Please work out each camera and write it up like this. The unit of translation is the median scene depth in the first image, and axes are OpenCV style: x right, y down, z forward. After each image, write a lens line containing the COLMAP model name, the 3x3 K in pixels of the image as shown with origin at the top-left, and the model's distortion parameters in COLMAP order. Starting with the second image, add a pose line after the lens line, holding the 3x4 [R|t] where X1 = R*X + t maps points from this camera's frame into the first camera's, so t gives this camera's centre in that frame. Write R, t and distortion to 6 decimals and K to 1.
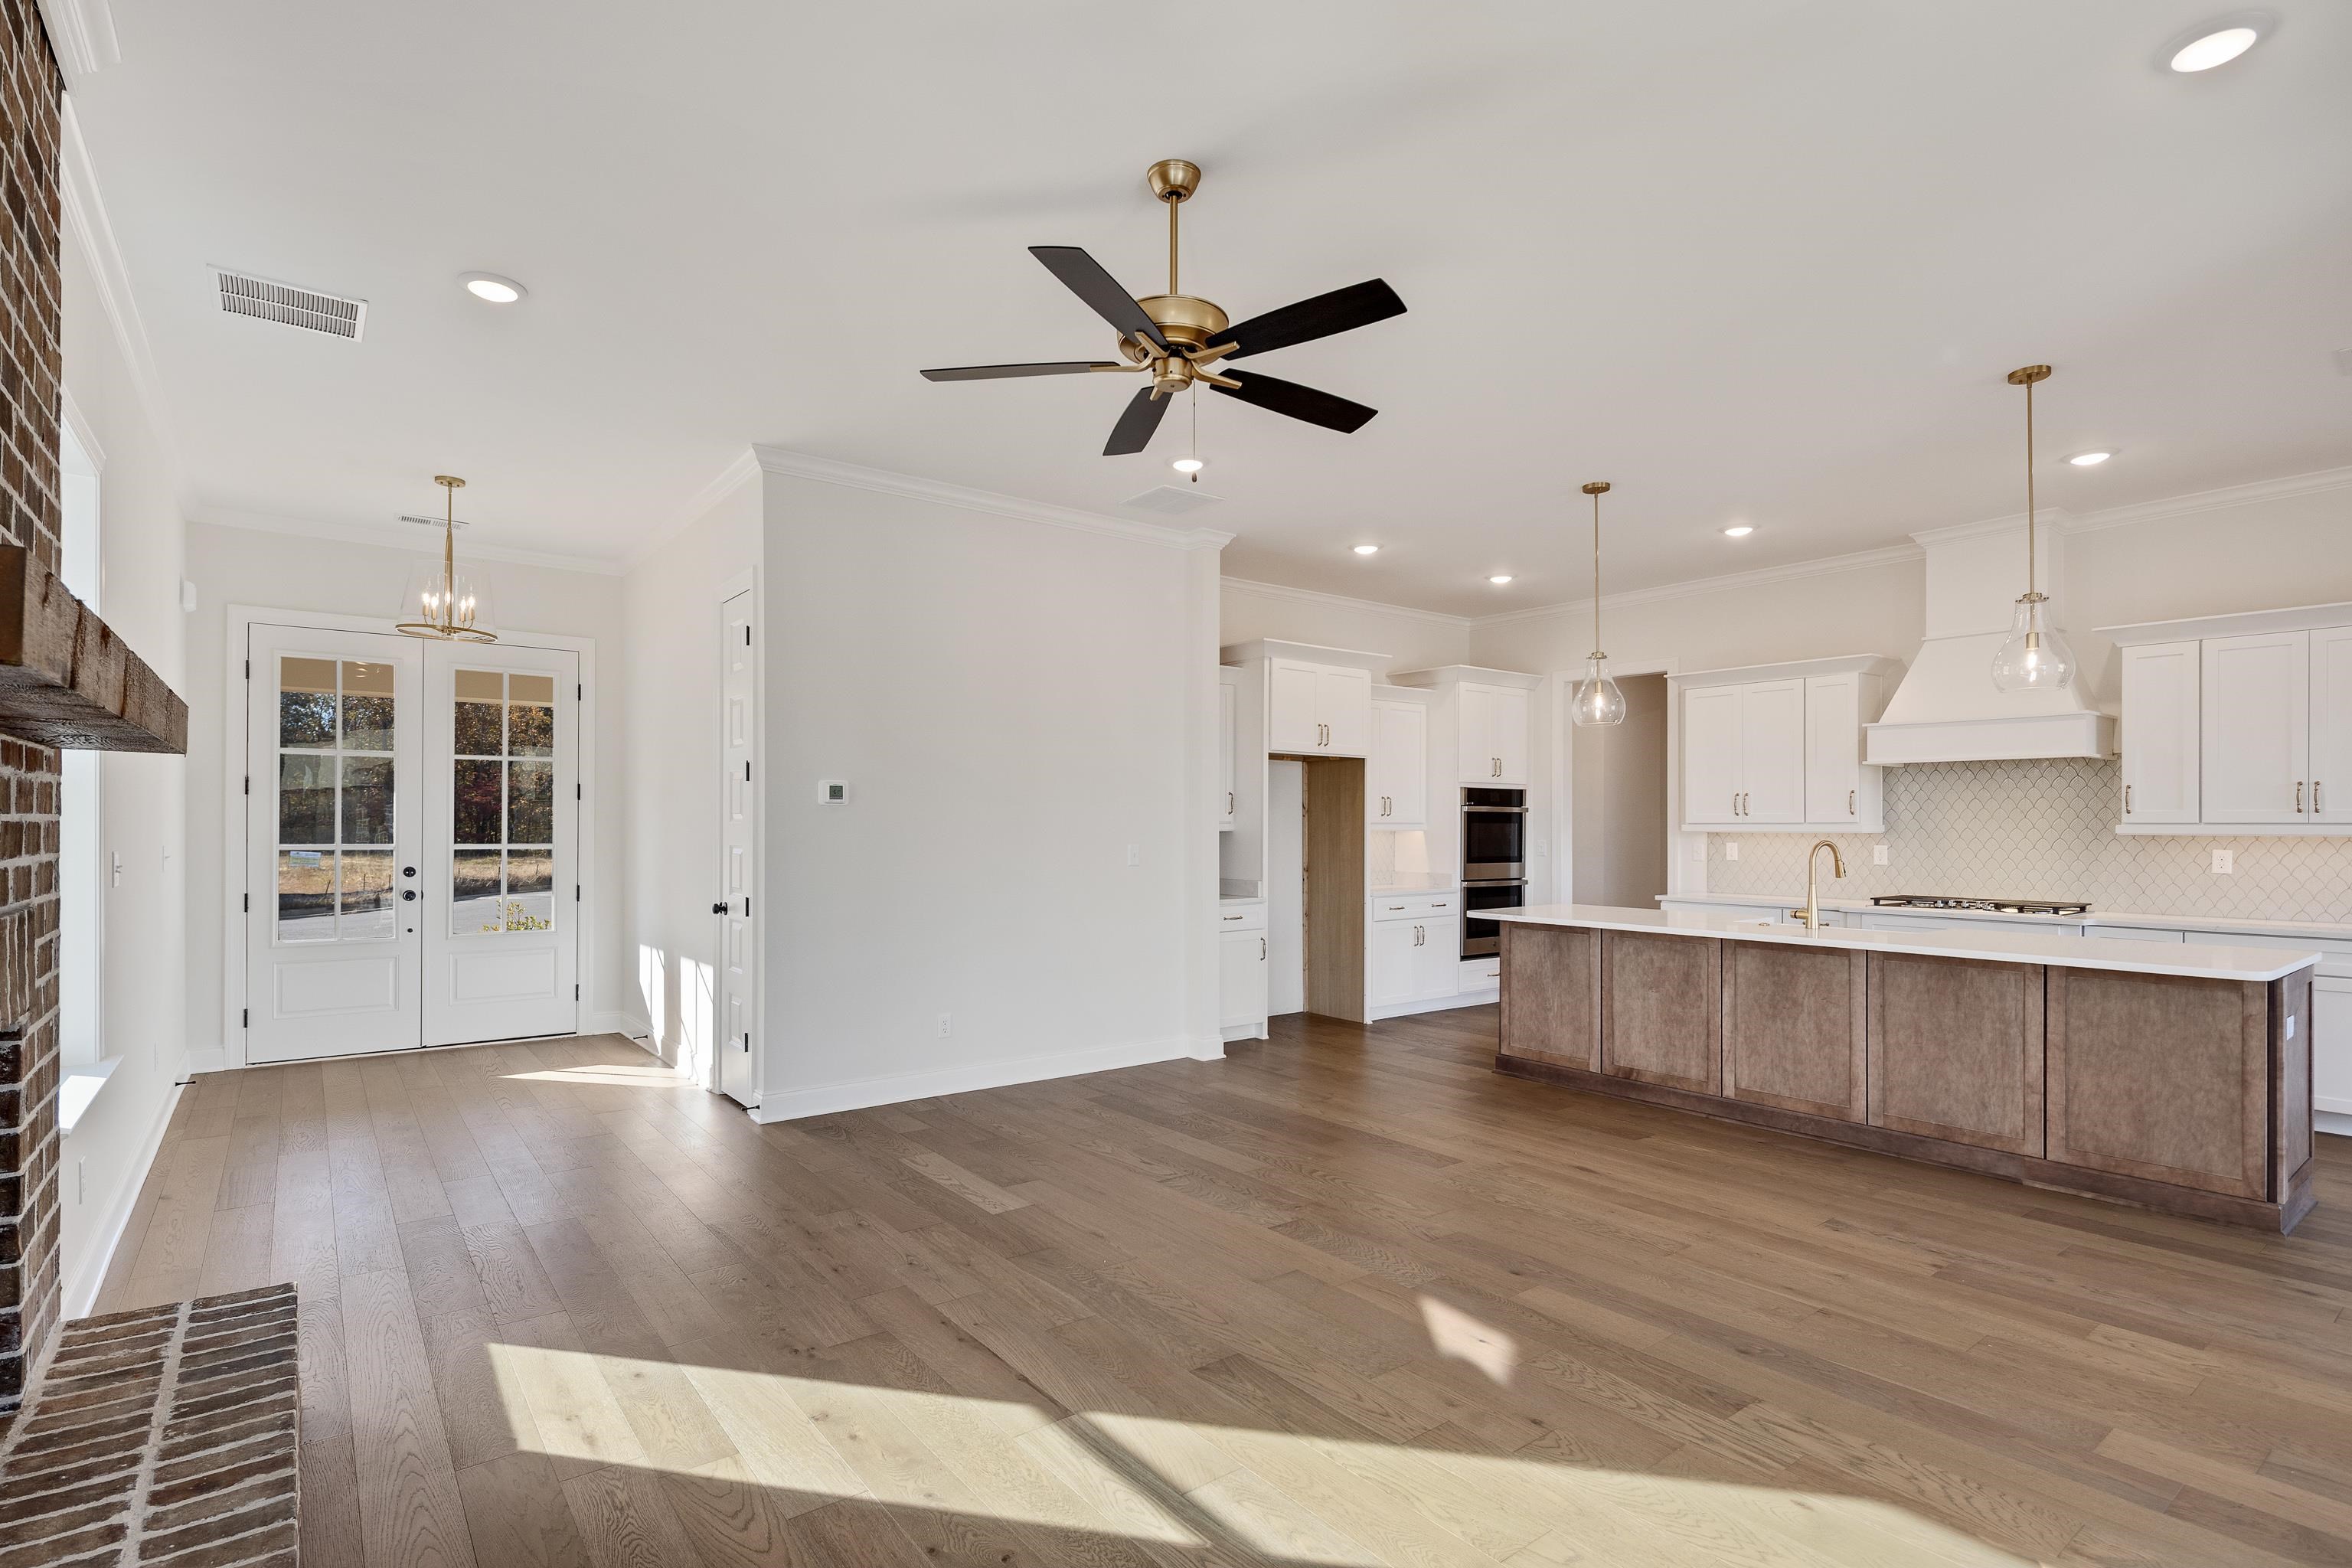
lens RADIAL K [[1154.8, 0, 1168.1], [0, 1154.8, 822.7], [0, 0, 1]] dist [0.002496, -0.001030]
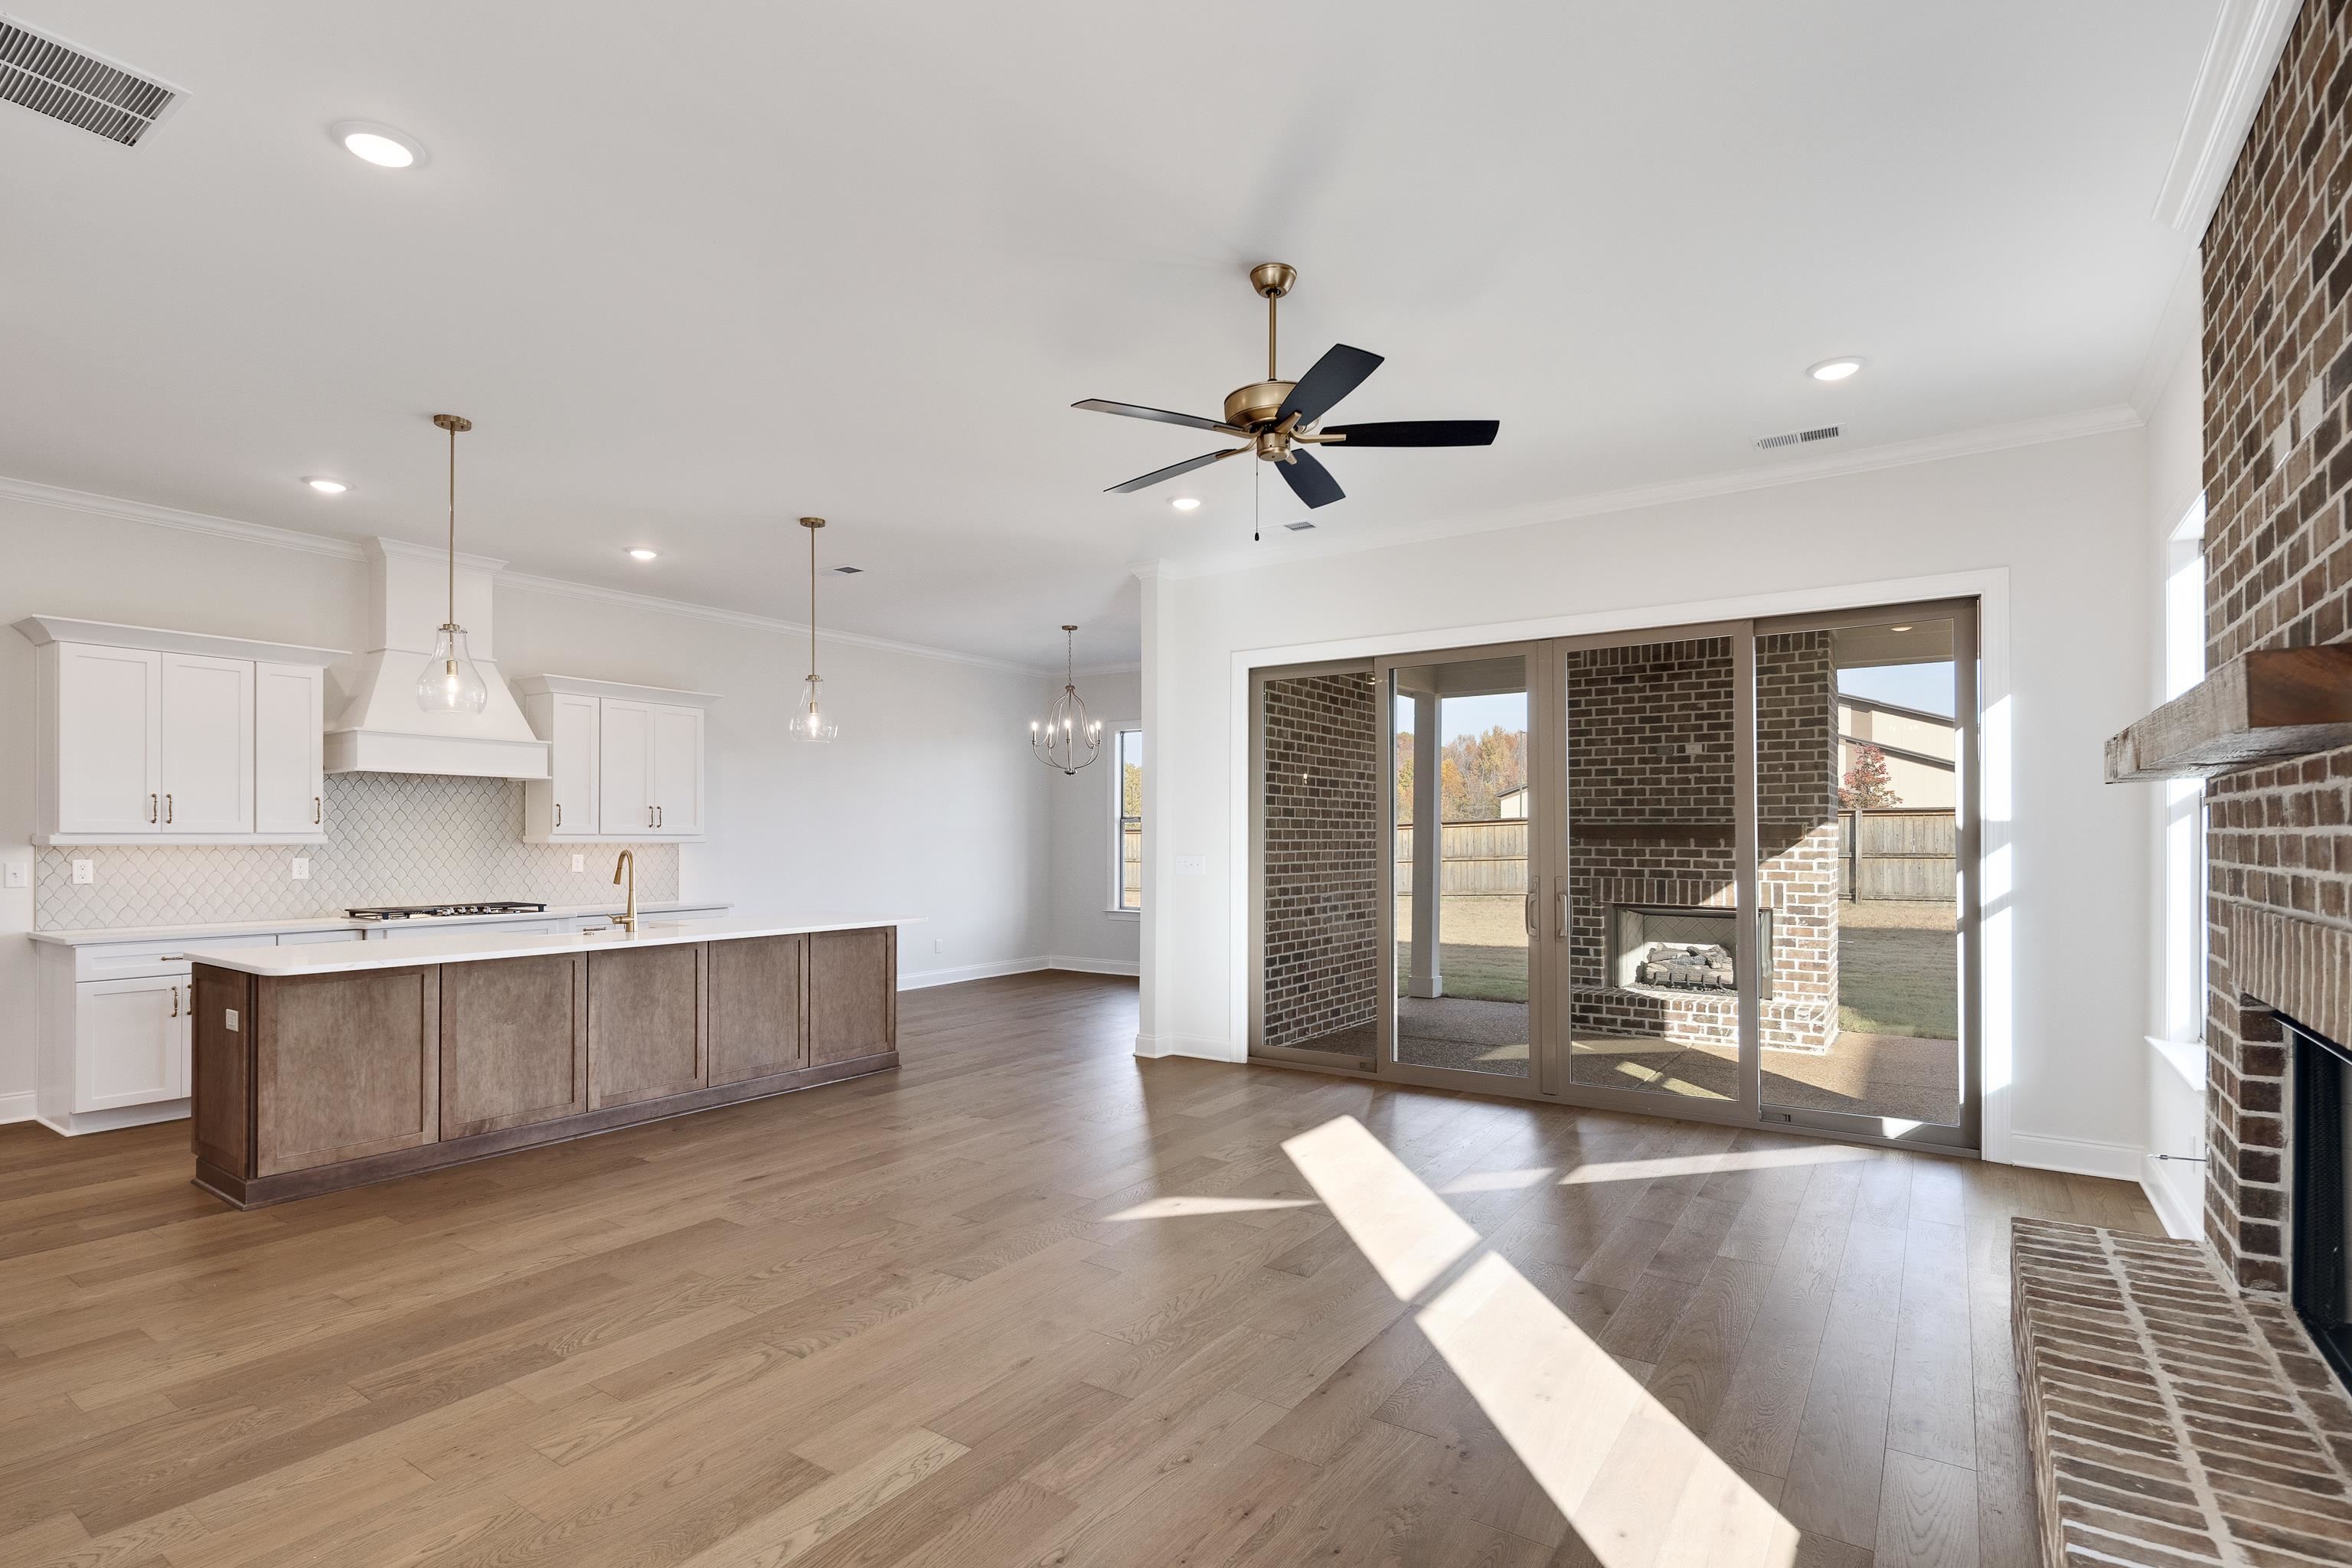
lens RADIAL K [[1136.4, 0, 1167.8], [0, 1136.4, 831.3], [0, 0, 1]] dist [0.003070, 0.000369]
pose [[-0.315031, 0.002960, 0.949077, -0.565717], [-0.002697, 0.999988, -0.004014, 0.000418], [-0.949078, -0.003824, -0.315019, 0.791892]]
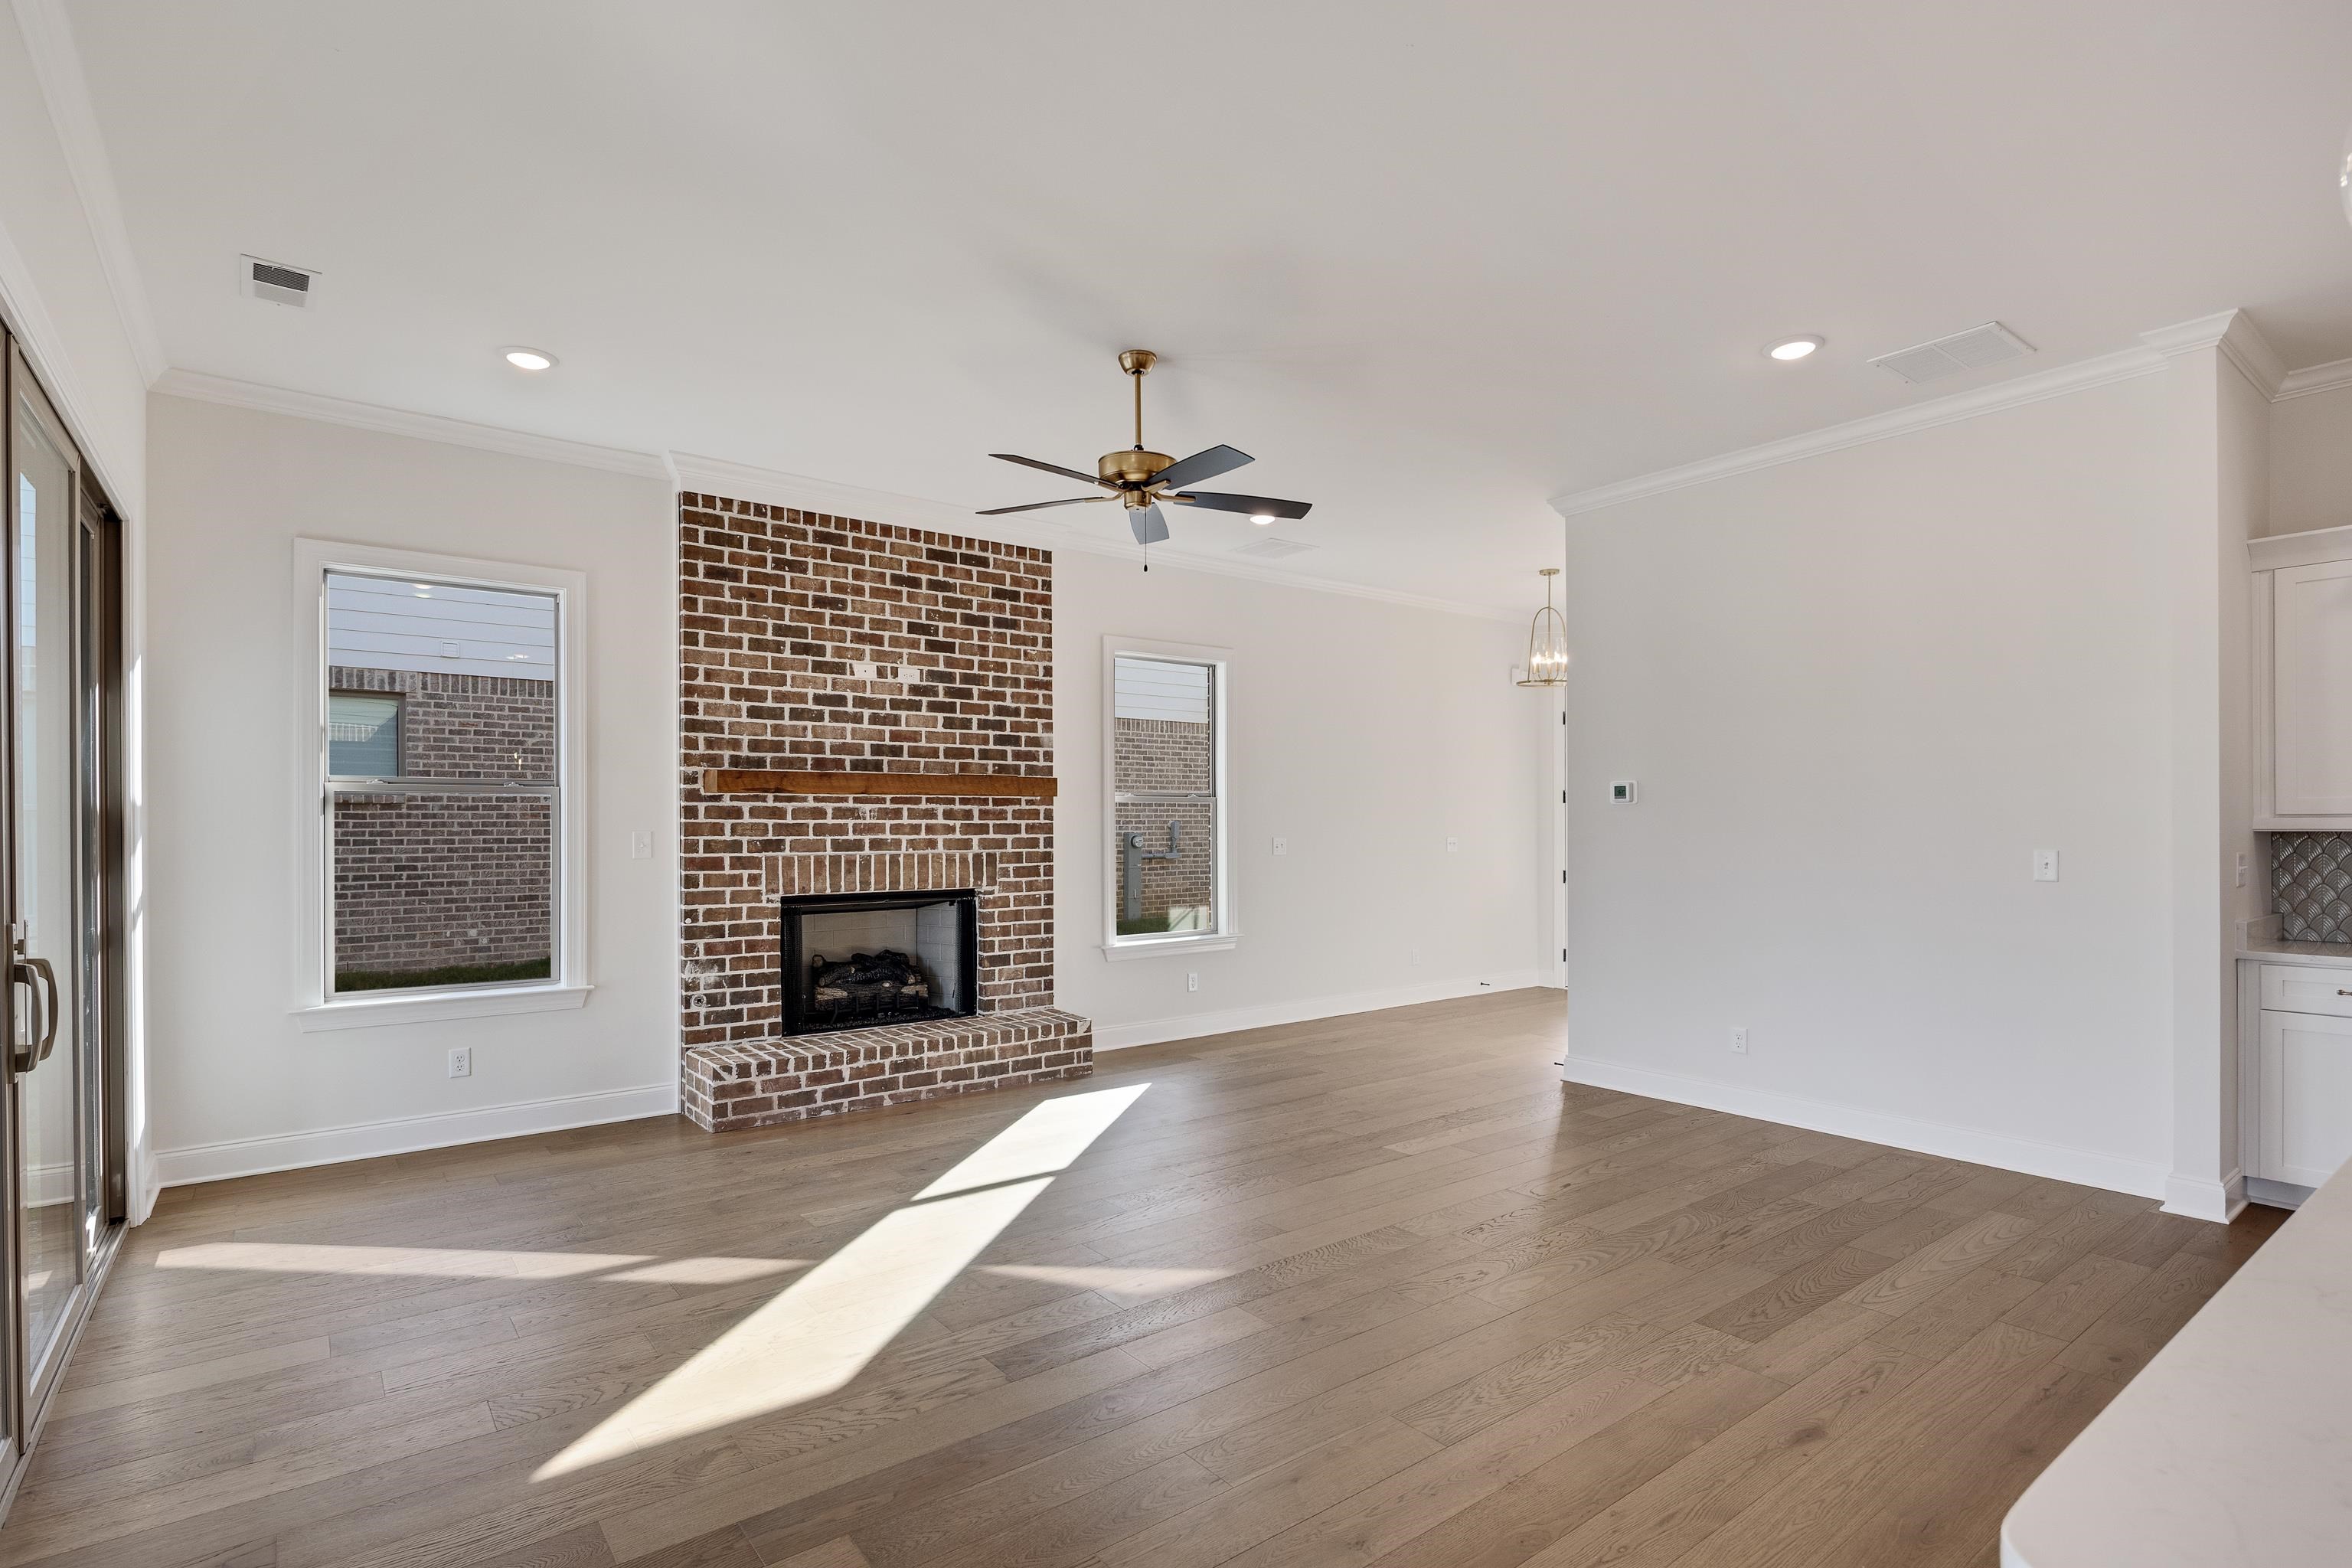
lens RADIAL K [[1136.4, 0, 1167.8], [0, 1136.4, 831.3], [0, 0, 1]] dist [0.003070, 0.000369]
pose [[0.001473, 0.004063, -0.999991, 0.741329], [0.002354, 0.999989, 0.004067, 0.004222], [0.999996, -0.002360, 0.001464, 0.561547]]
